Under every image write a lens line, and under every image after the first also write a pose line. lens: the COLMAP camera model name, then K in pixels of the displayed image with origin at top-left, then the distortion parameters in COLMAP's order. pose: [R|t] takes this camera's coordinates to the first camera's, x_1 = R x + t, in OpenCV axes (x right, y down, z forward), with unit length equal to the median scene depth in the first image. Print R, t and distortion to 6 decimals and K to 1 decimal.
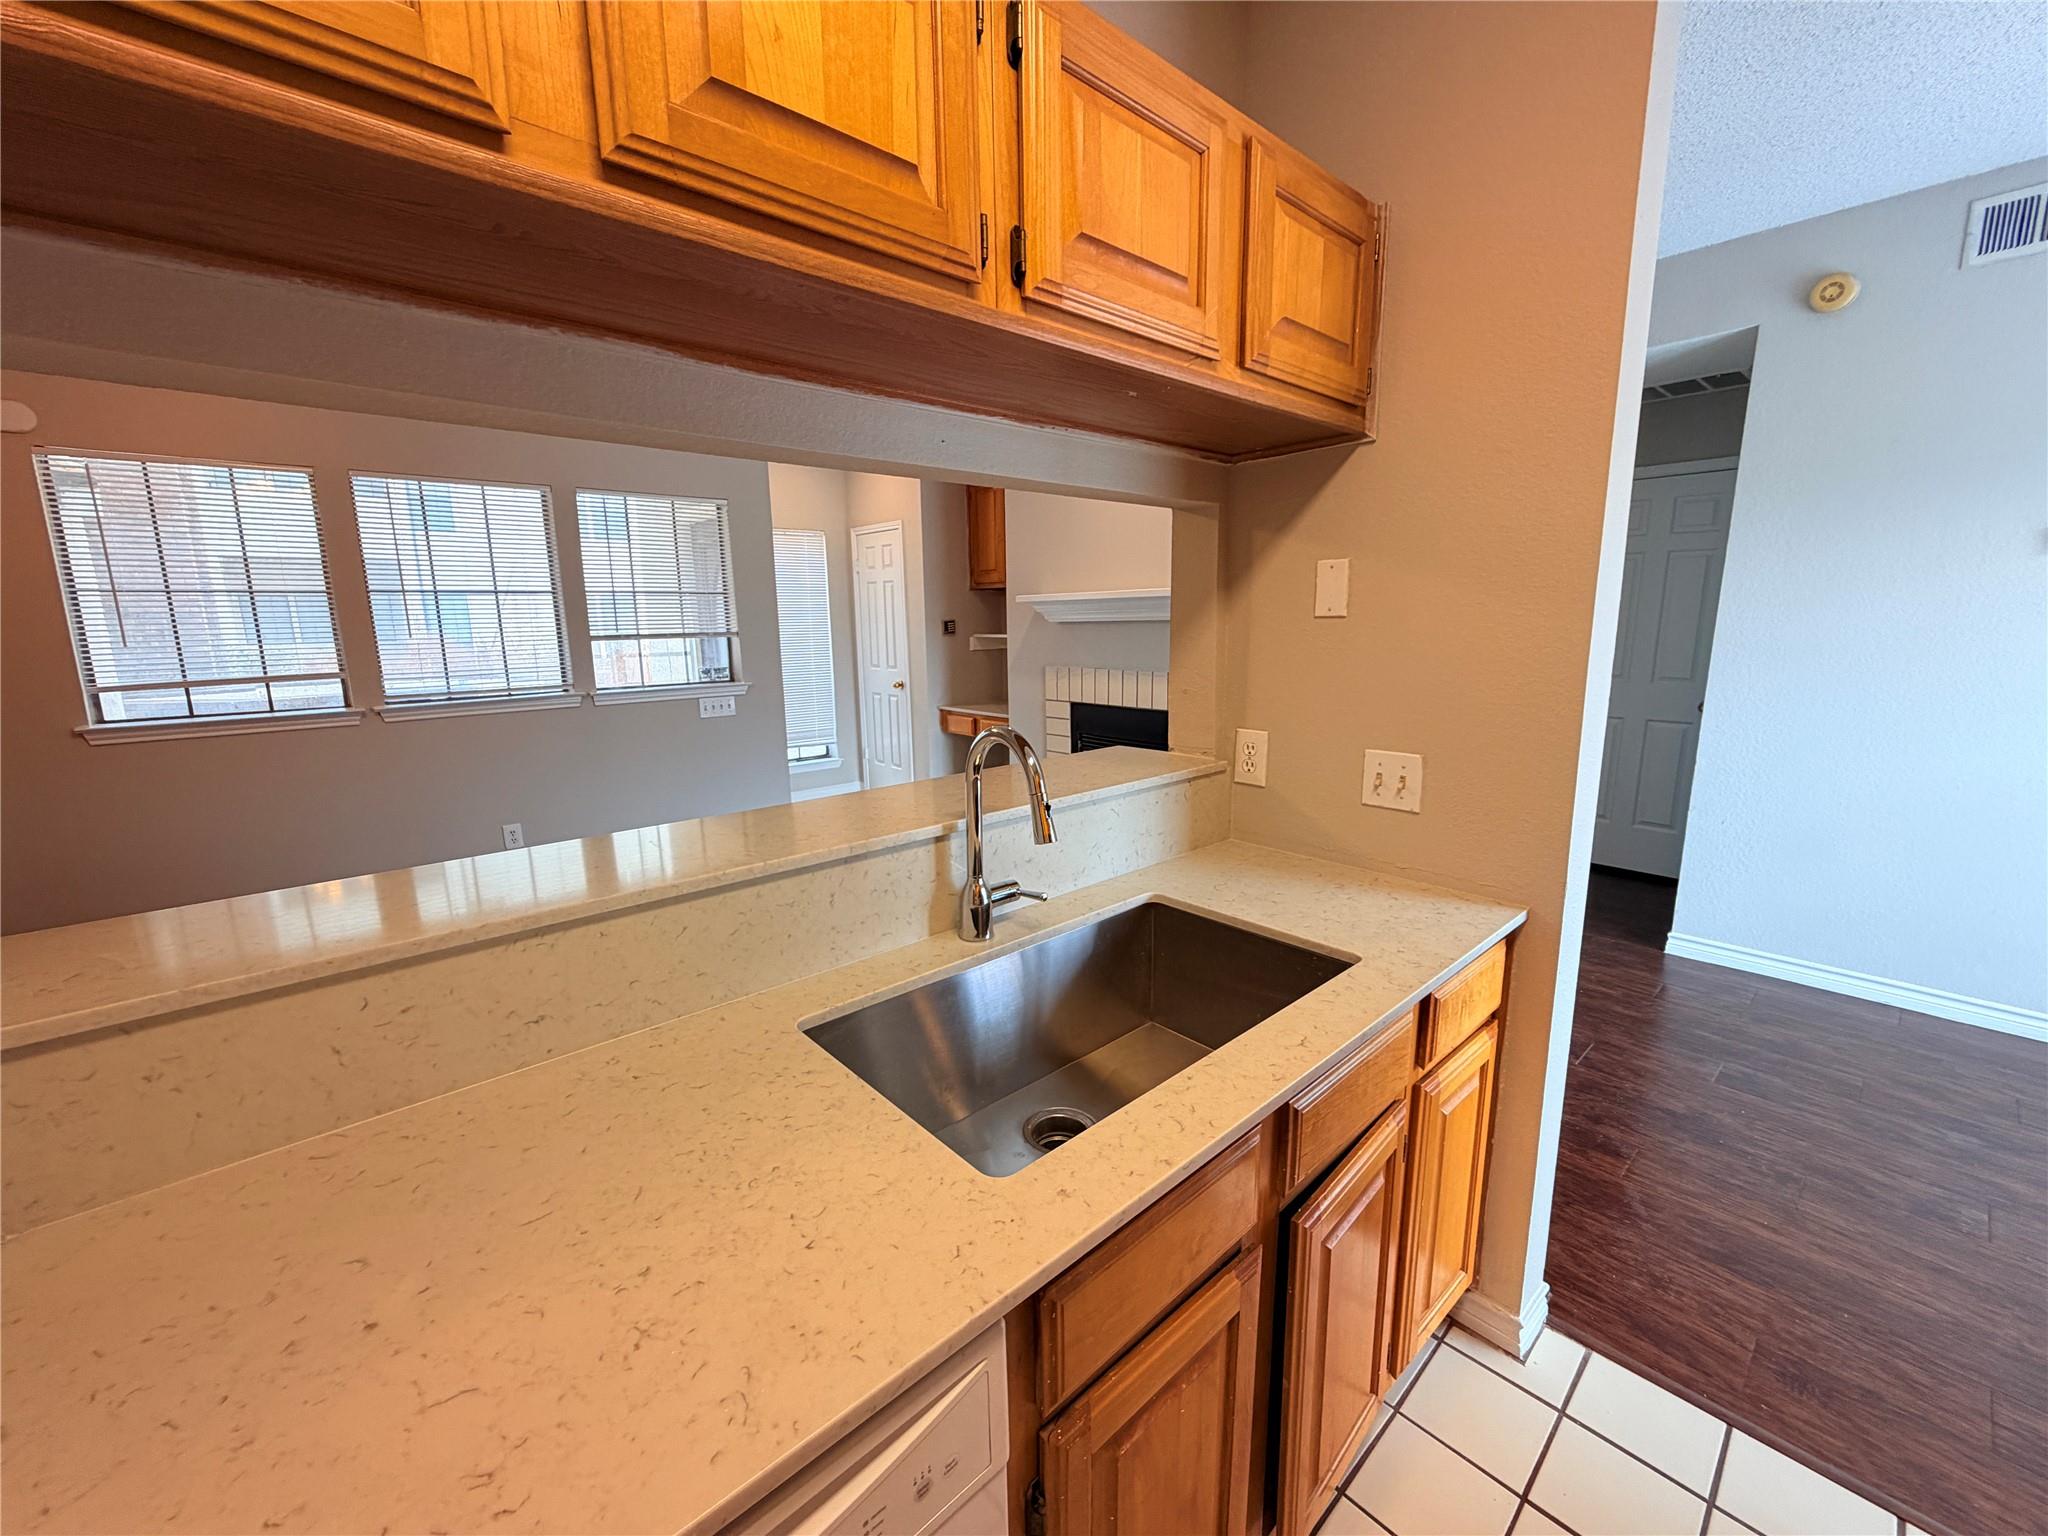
lens RADIAL K [[815.5, 0, 1021.1], [0, 815.5, 767.3], [0, 0, 1]] dist [-0.000244, -0.000144]
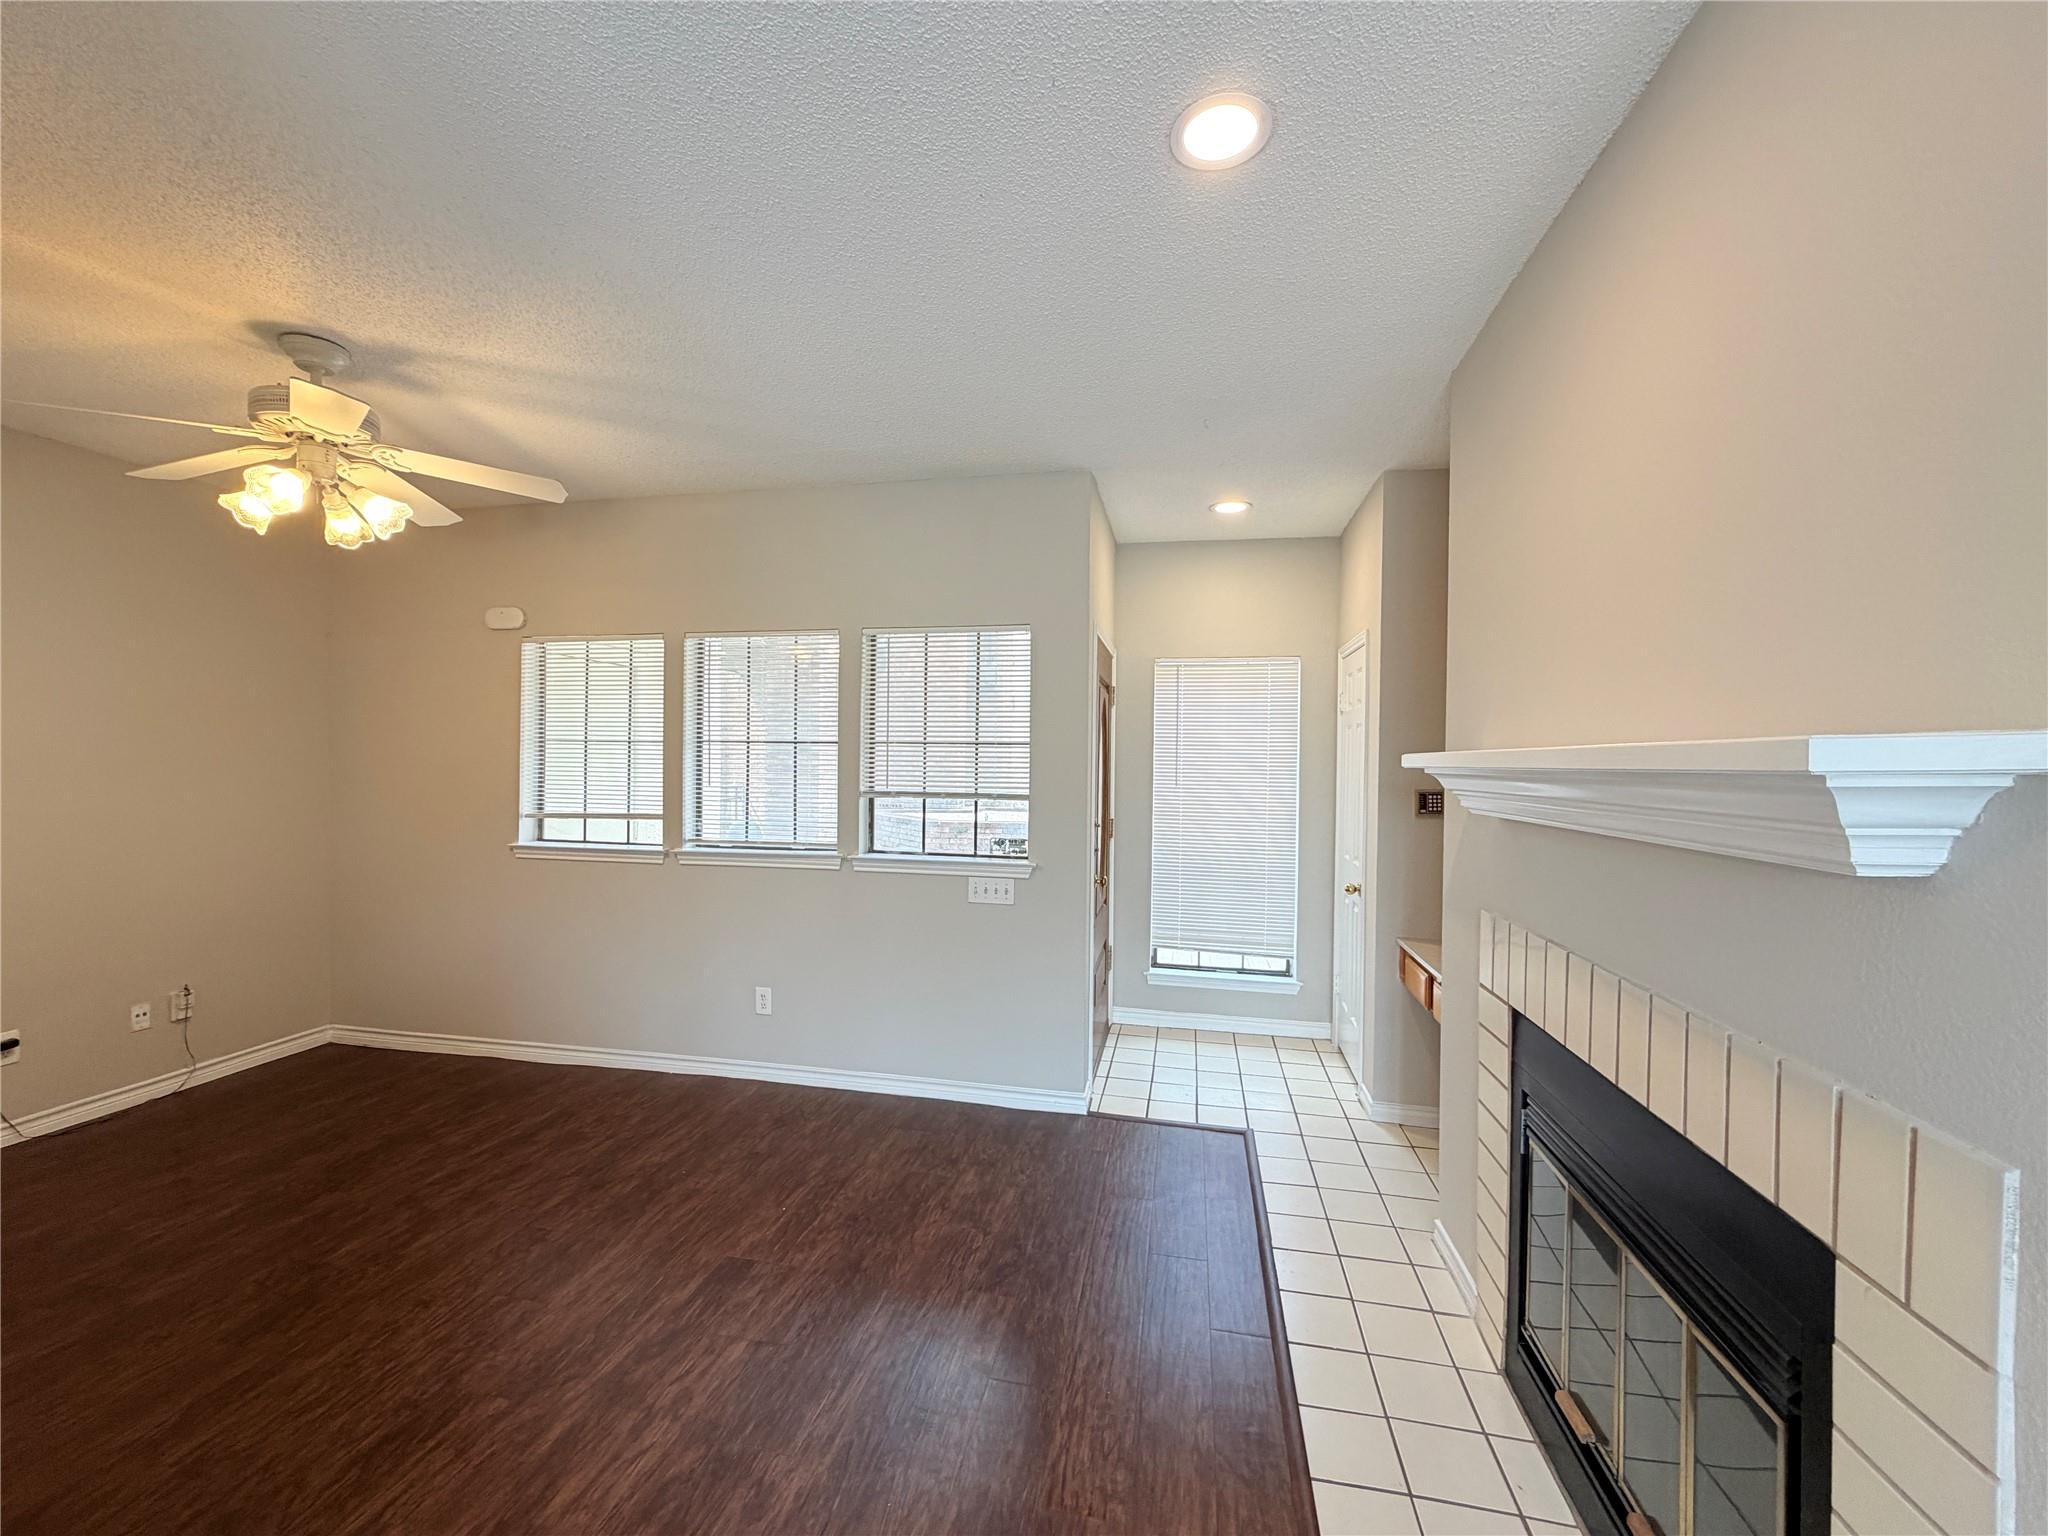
lens RADIAL K [[818.4, 0, 1021.9], [0, 818.4, 767.6], [0, 0, 1]] dist [0.001178, 0.000200]
pose [[0.600392, 0.031238, -0.799096, 0.631216], [-0.166874, 0.982134, -0.086985, -0.317428], [0.782102, 0.185573, 0.594878, 1.393068]]
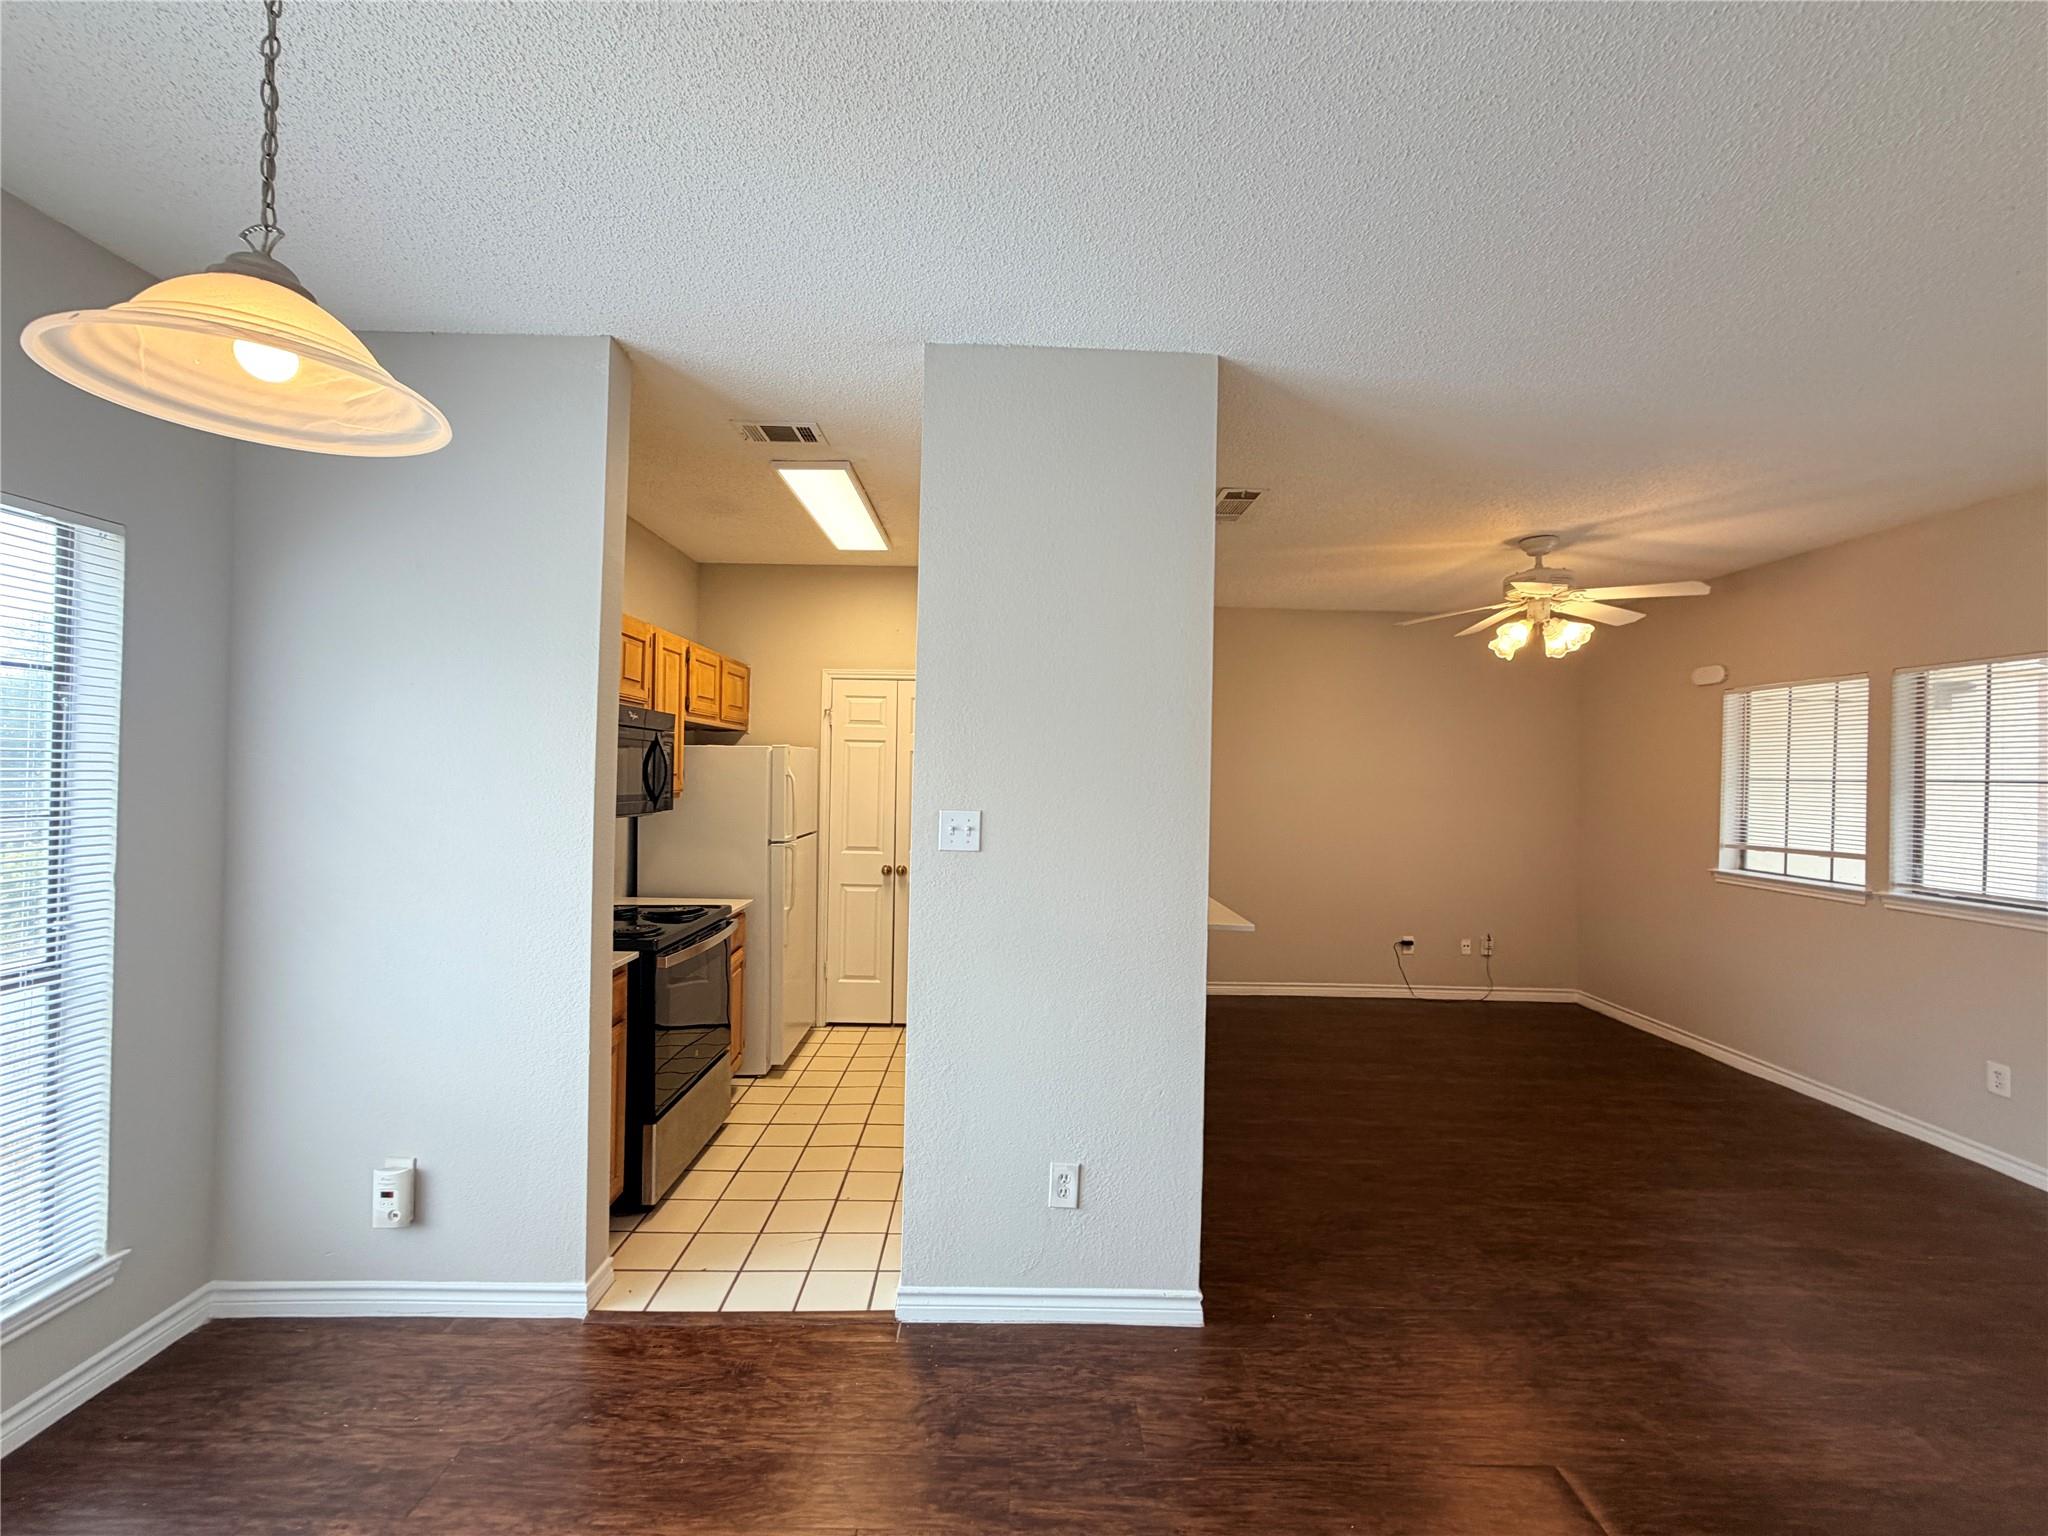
lens RADIAL K [[818.3, 0, 1017.2], [0, 818.3, 767.5], [0, 0, 1]] dist [0.000330, 0.000030]
pose [[-0.659697, -0.002218, -0.751529, 1.386910], [-0.148427, 0.980683, 0.127396, -0.391261], [0.736729, 0.195589, -0.647283, 1.659595]]
